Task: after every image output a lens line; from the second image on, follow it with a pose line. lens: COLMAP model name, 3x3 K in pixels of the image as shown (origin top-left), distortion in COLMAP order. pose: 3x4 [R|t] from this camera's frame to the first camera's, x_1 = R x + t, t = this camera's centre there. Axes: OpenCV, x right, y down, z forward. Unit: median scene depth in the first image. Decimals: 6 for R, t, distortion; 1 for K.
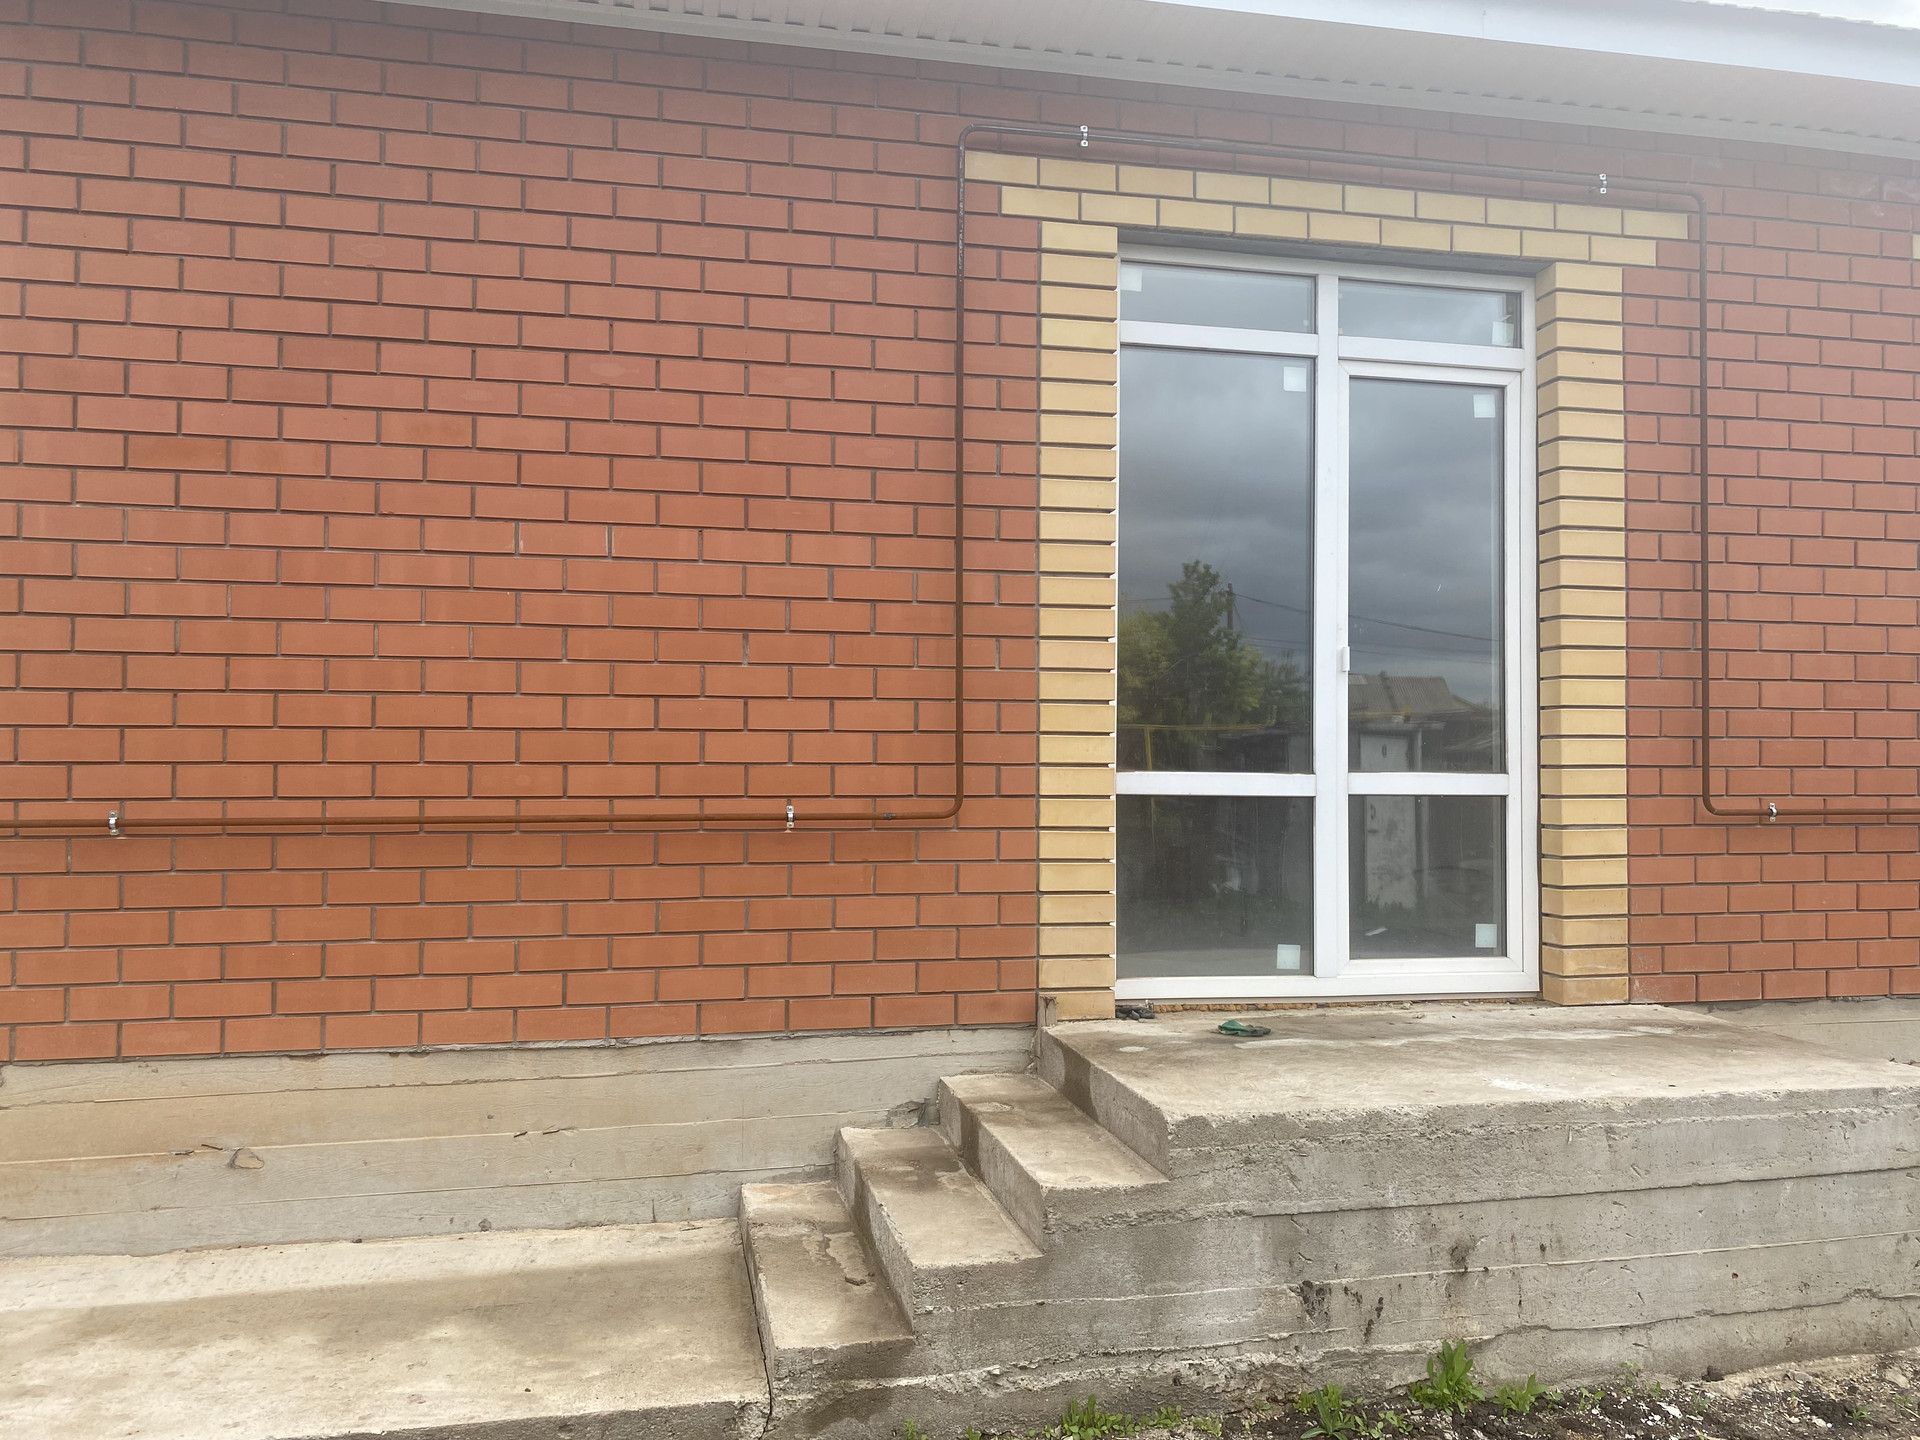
lens RADIAL K [[1500.0, 0, 946.7], [0, 1500.0, 704.5], [0, 0, 1]] dist [0.008966, -0.022665]
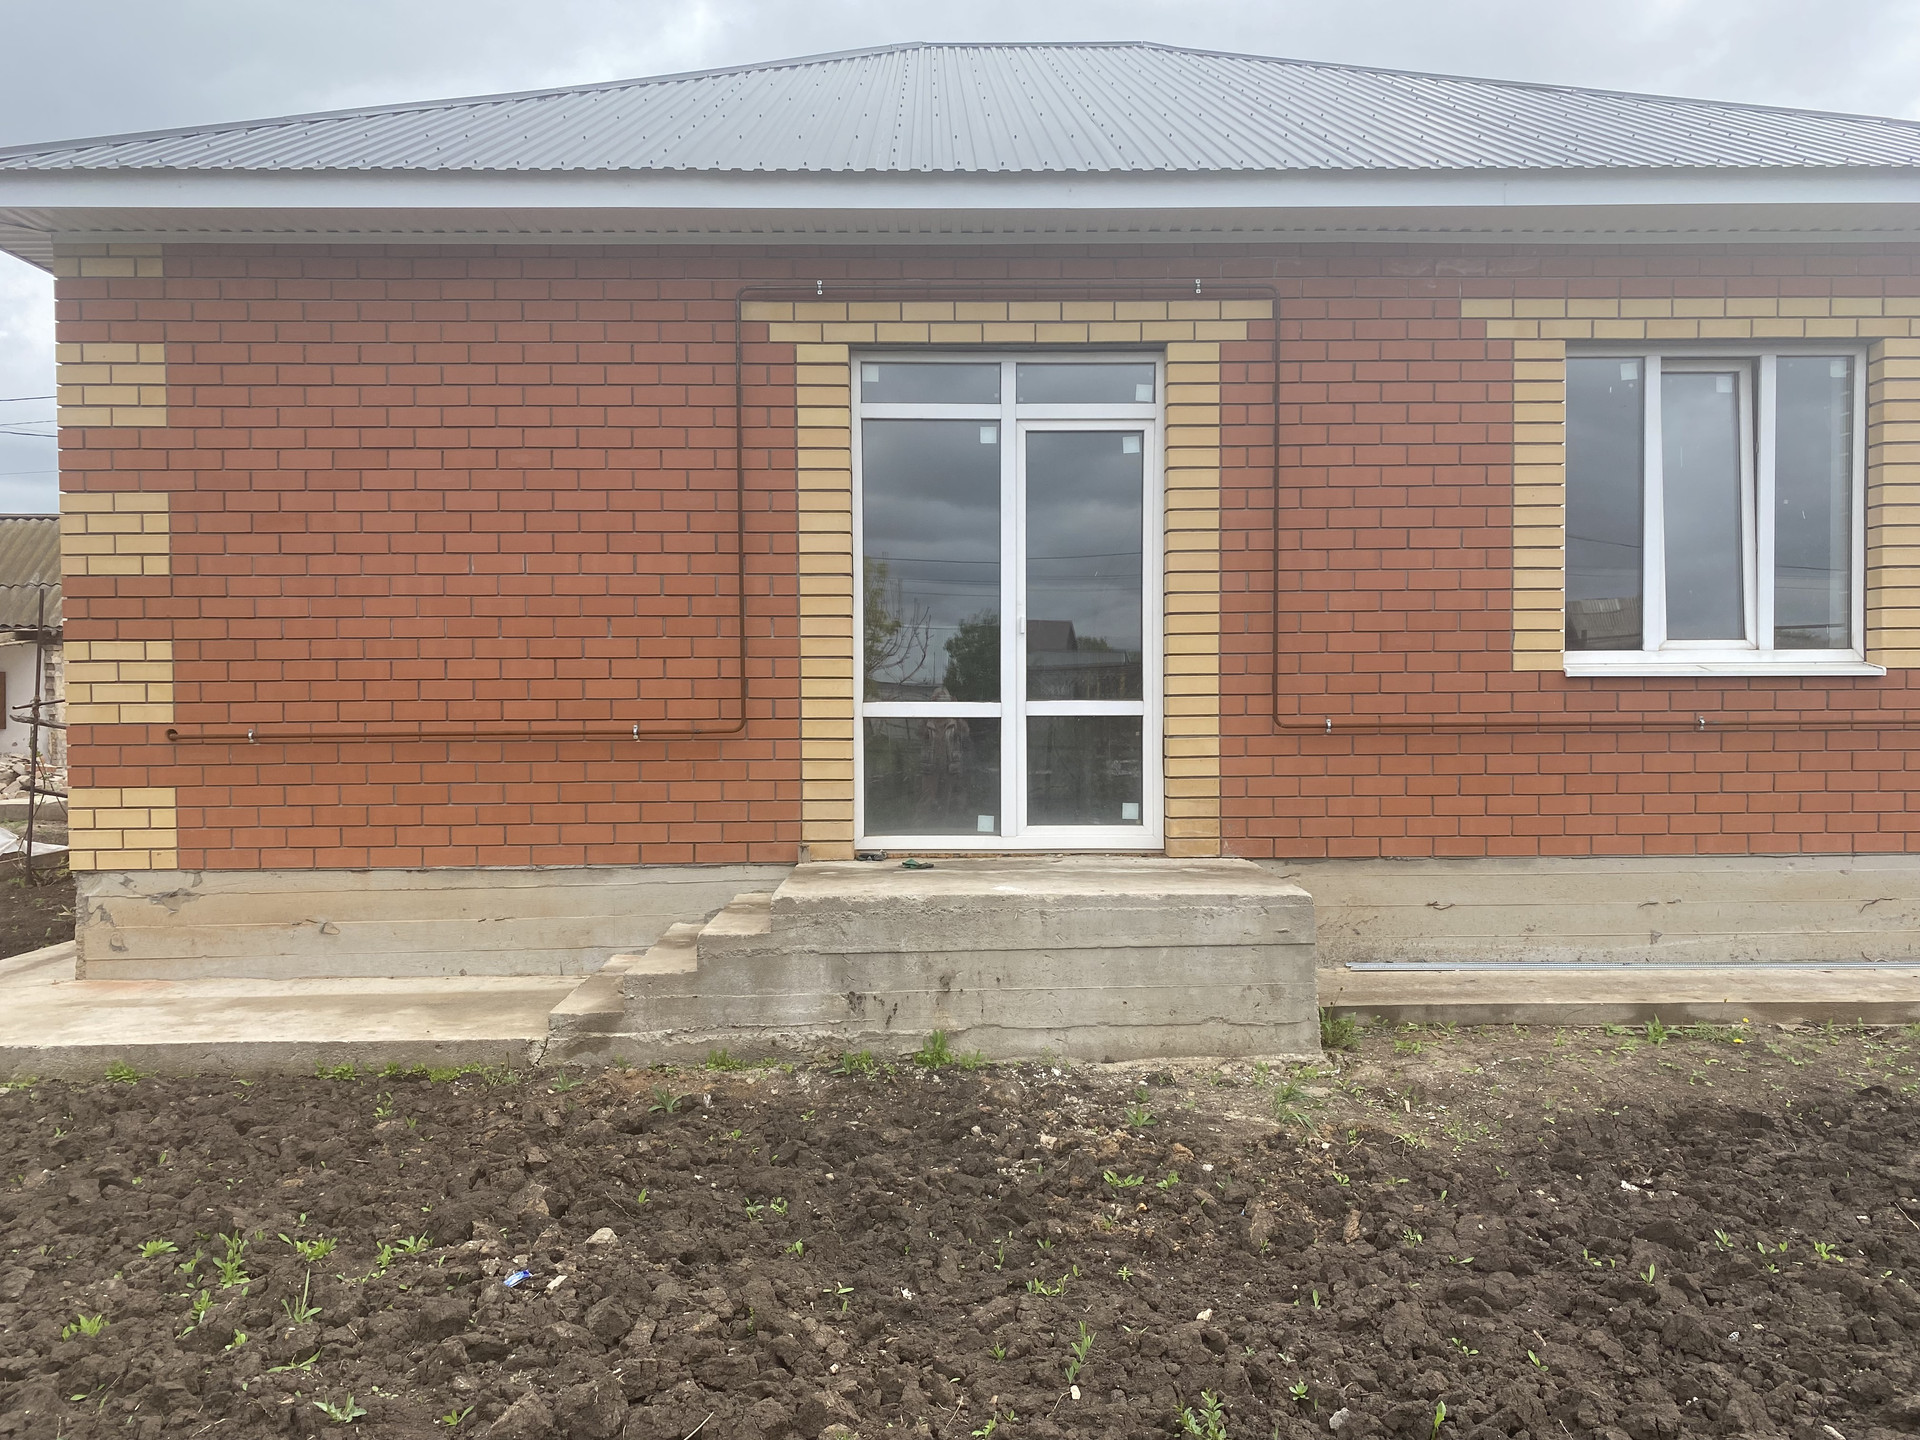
lens RADIAL K [[1500.0, 0, 973.4], [0, 1500.0, 720.6], [0, 0, 1]] dist [0.008966, -0.022665]
pose [[0.981813, -0.008226, -0.189670, 0.559921], [0.017594, 0.998704, 0.047762, -0.007738], [0.189032, -0.050231, 0.980685, -0.519438]]
